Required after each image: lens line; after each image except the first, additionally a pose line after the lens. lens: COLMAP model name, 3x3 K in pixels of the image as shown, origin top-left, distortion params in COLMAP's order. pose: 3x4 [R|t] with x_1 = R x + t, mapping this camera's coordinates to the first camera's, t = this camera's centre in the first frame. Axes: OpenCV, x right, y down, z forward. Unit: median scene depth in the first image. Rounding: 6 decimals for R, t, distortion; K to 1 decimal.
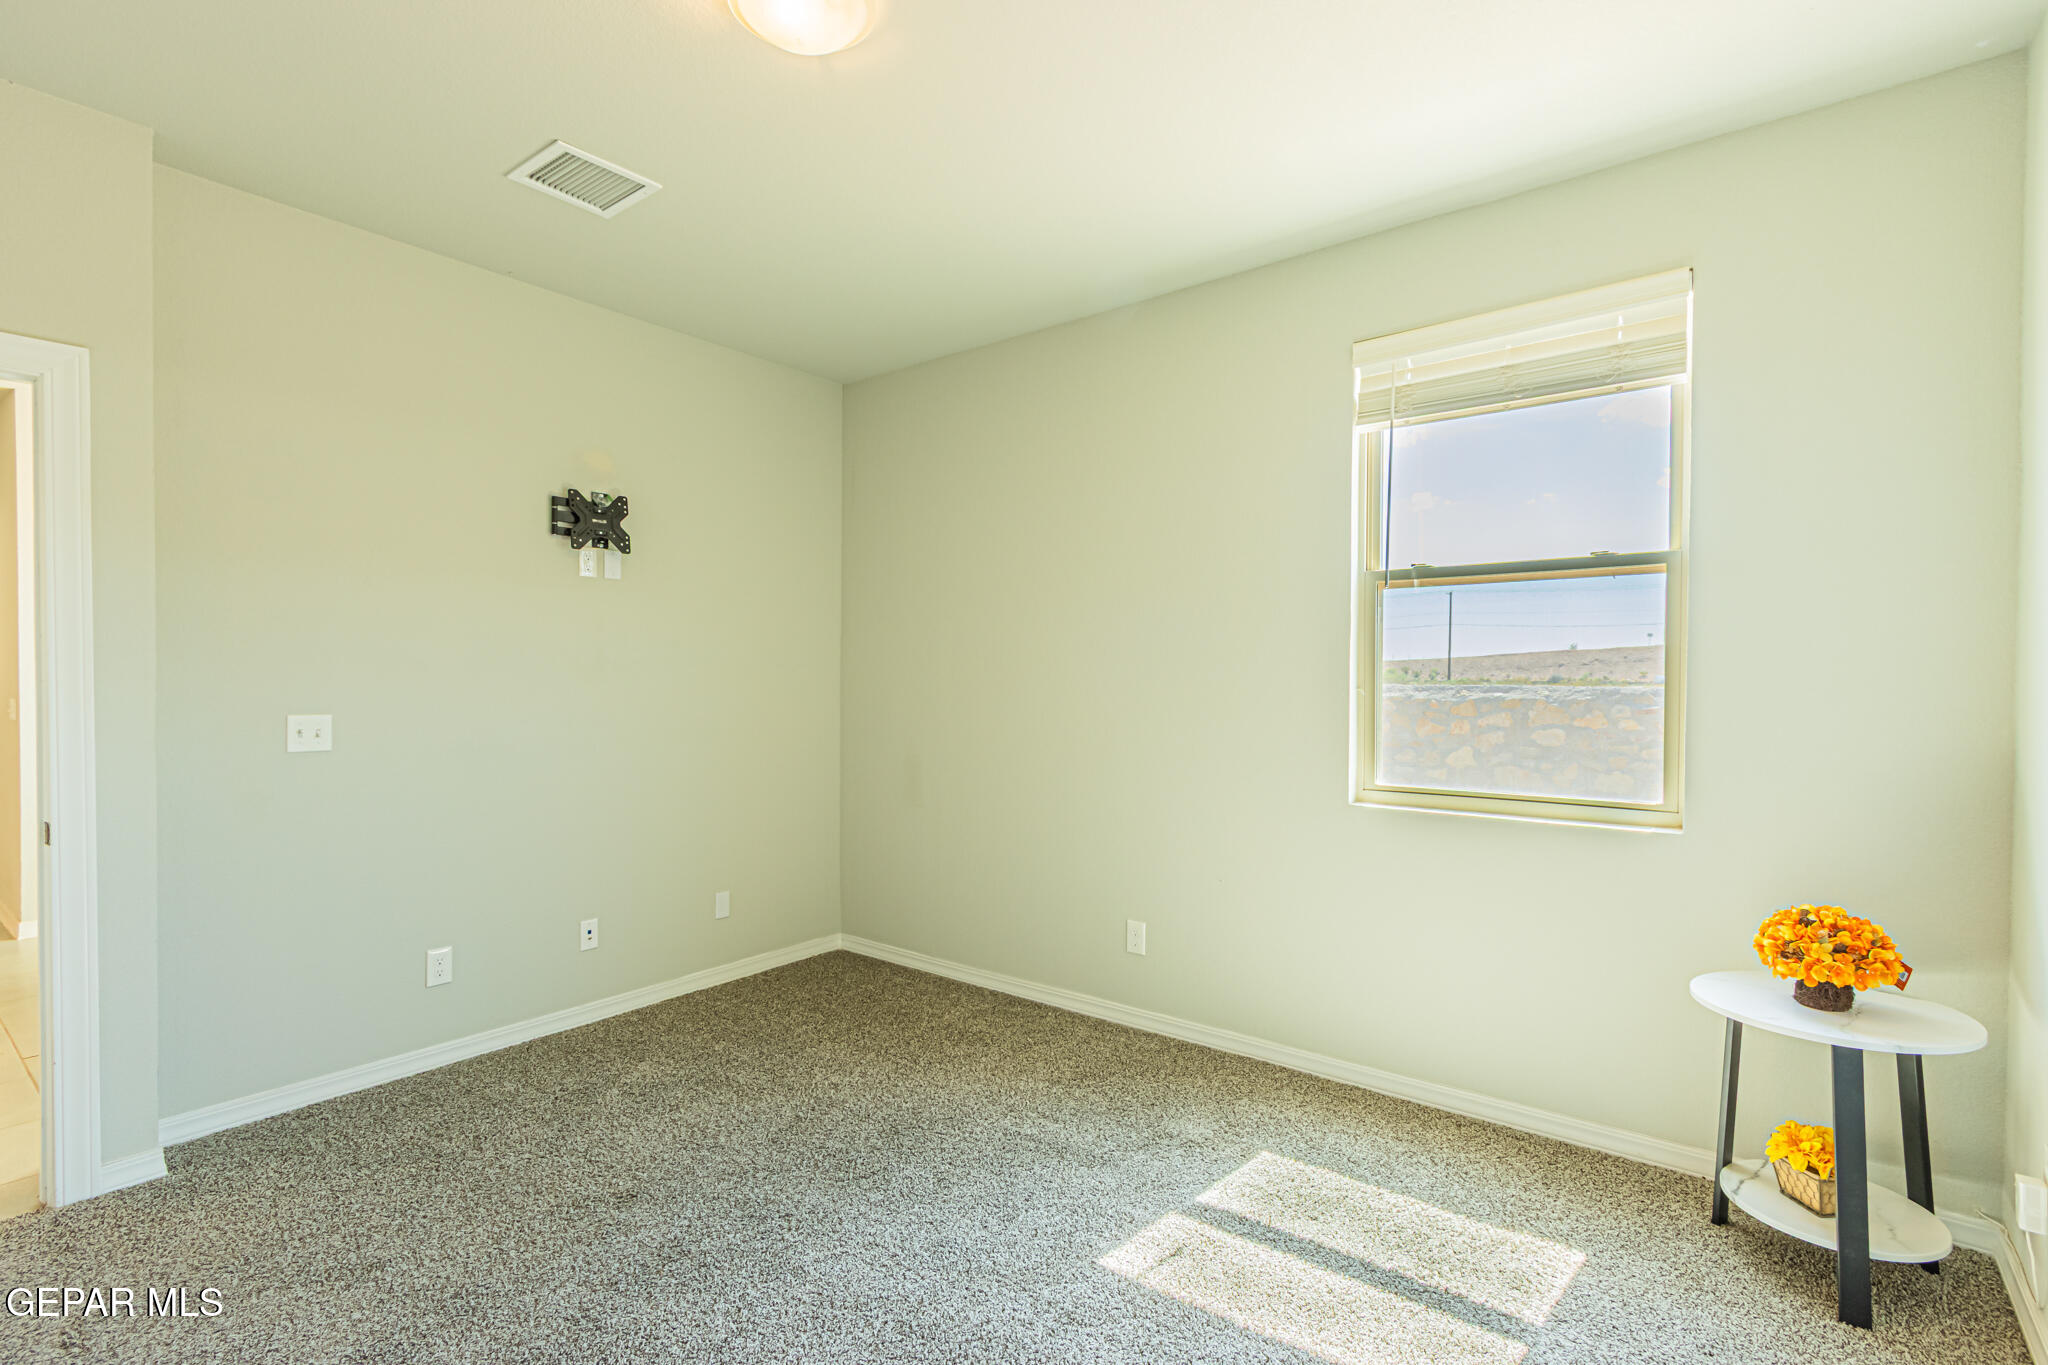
lens RADIAL K [[945.8, 0, 1006.4], [0, 945.8, 691.9], [0, 0, 1]] dist [0.000685, -0.000542]
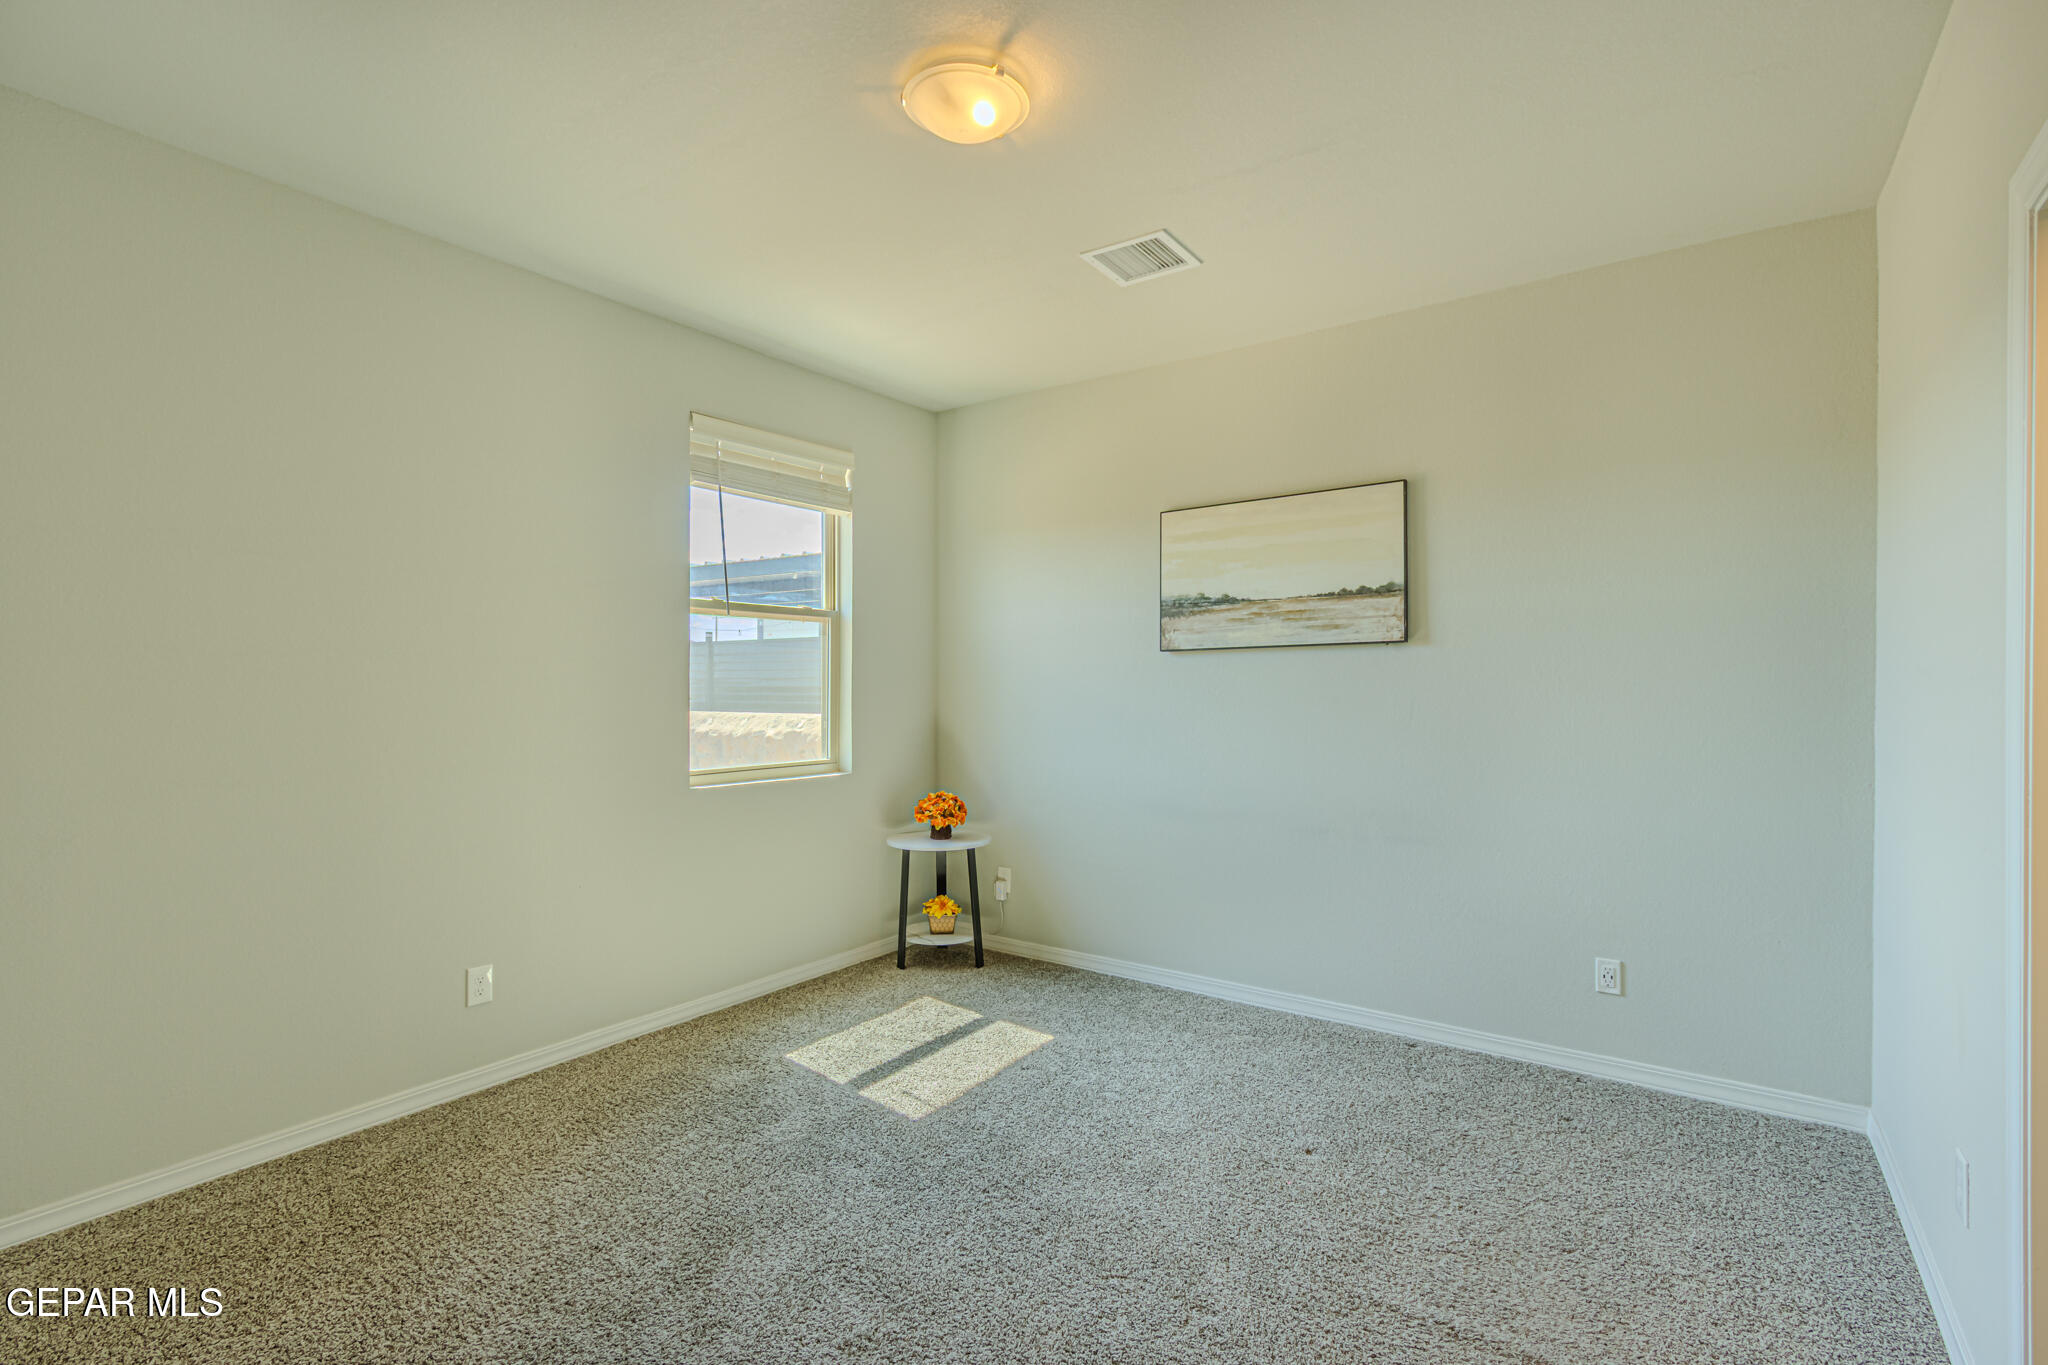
lens RADIAL K [[945.8, 0, 1006.4], [0, 945.8, 691.9], [0, 0, 1]] dist [0.000685, -0.000542]
pose [[-0.040084, -0.008540, 0.999160, -1.035747], [0.017146, 0.999810, 0.009233, -0.011930], [-0.999049, 0.017502, -0.039930, 0.761614]]
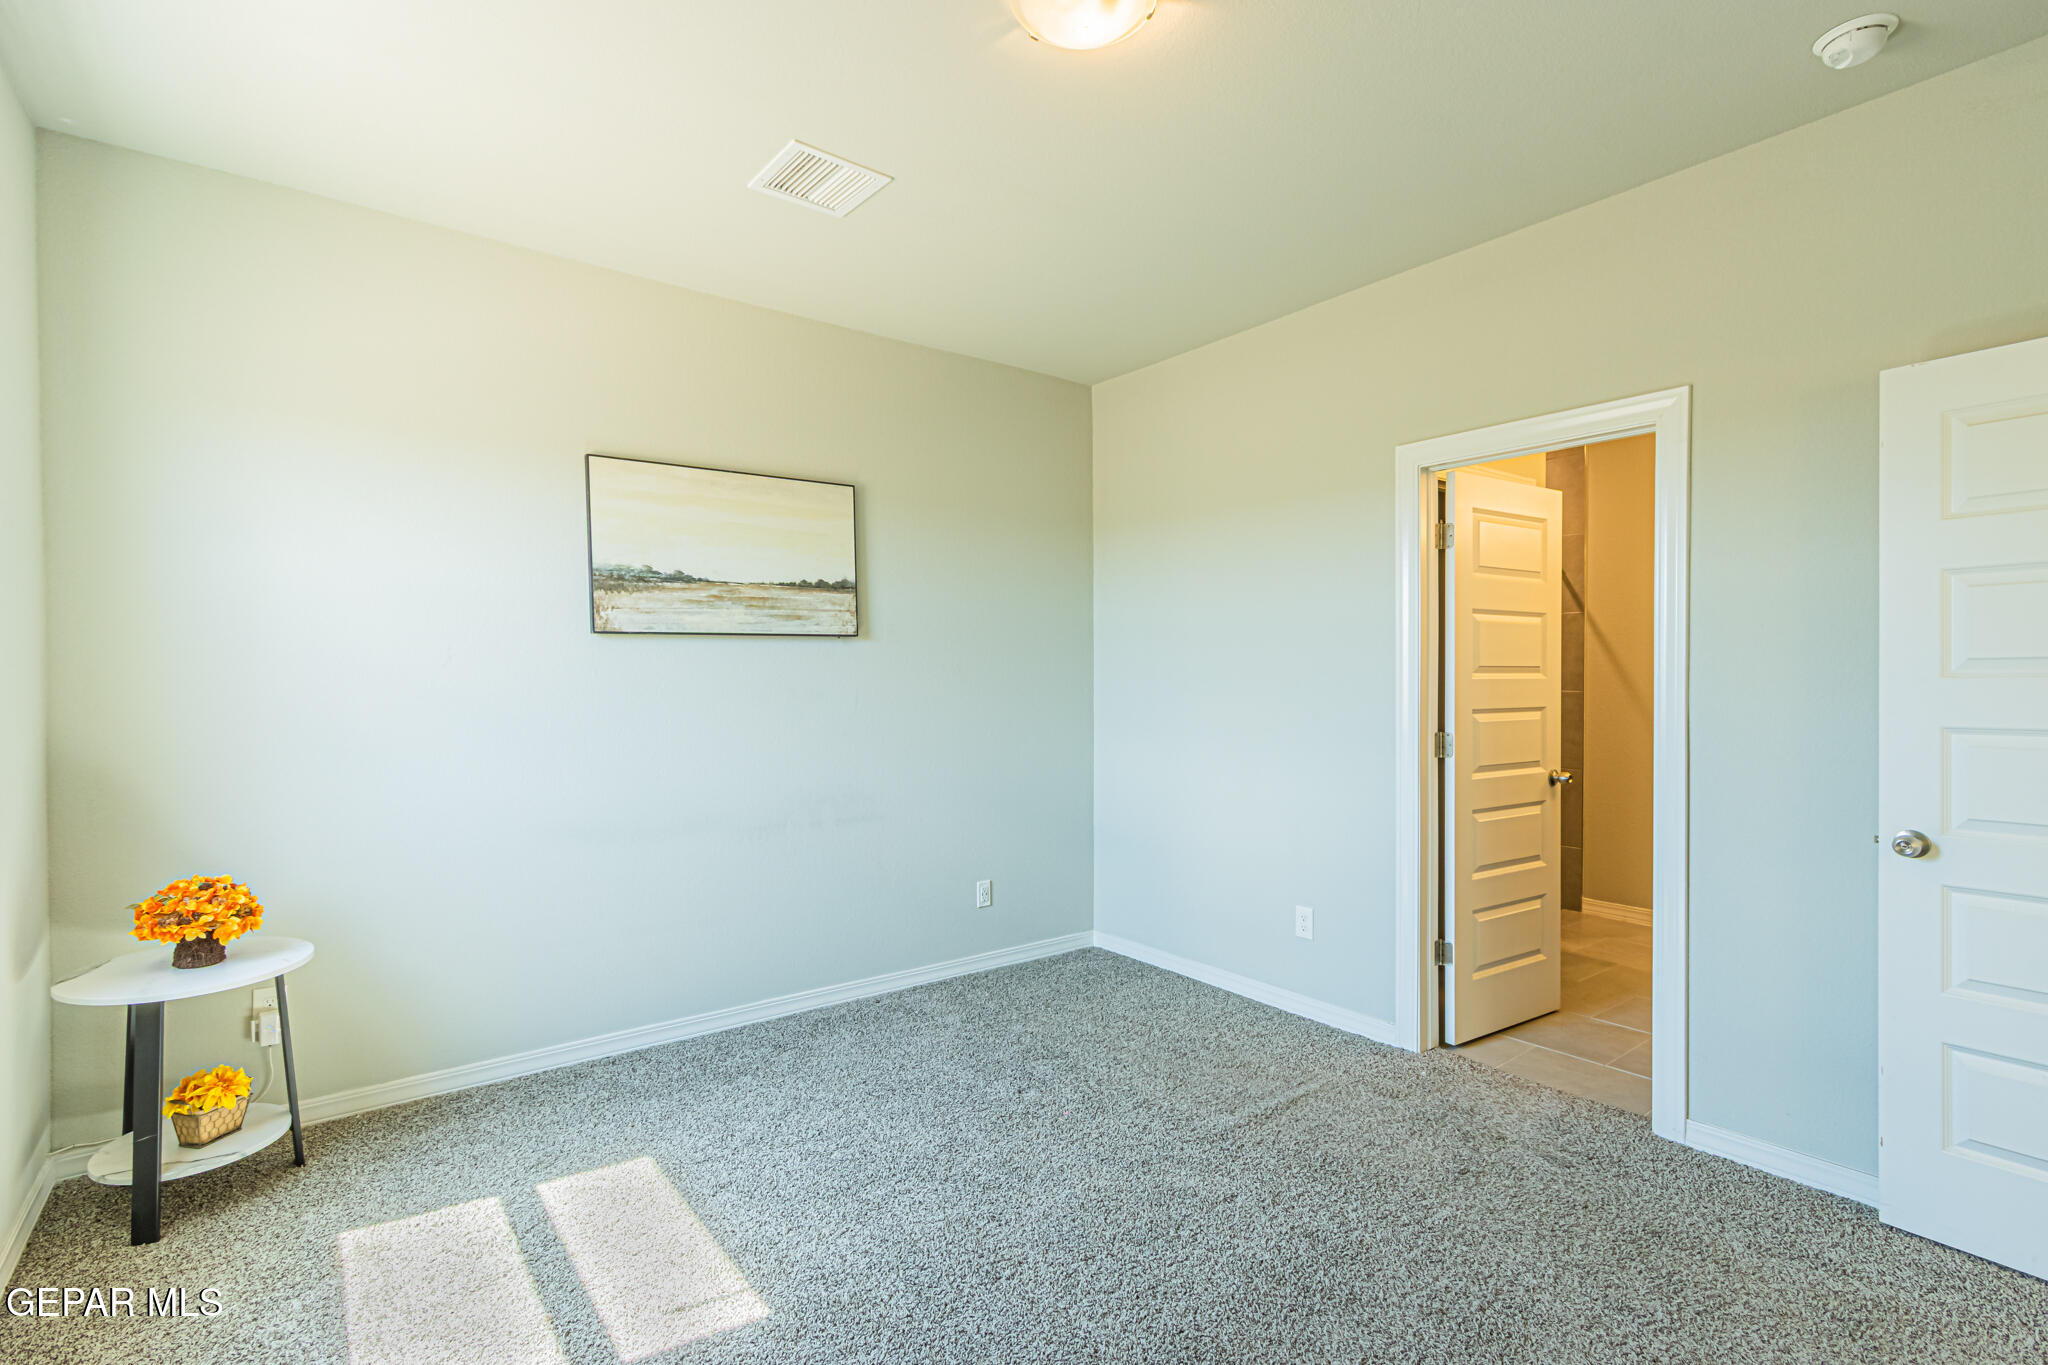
lens RADIAL K [[945.8, 0, 1006.4], [0, 945.8, 691.9], [0, 0, 1]] dist [0.000685, -0.000542]
pose [[-0.967934, -0.002010, 0.251197, -0.292152], [0.006106, 0.999484, 0.031524, -0.019671], [-0.251130, 0.032047, -0.967423, 1.507225]]
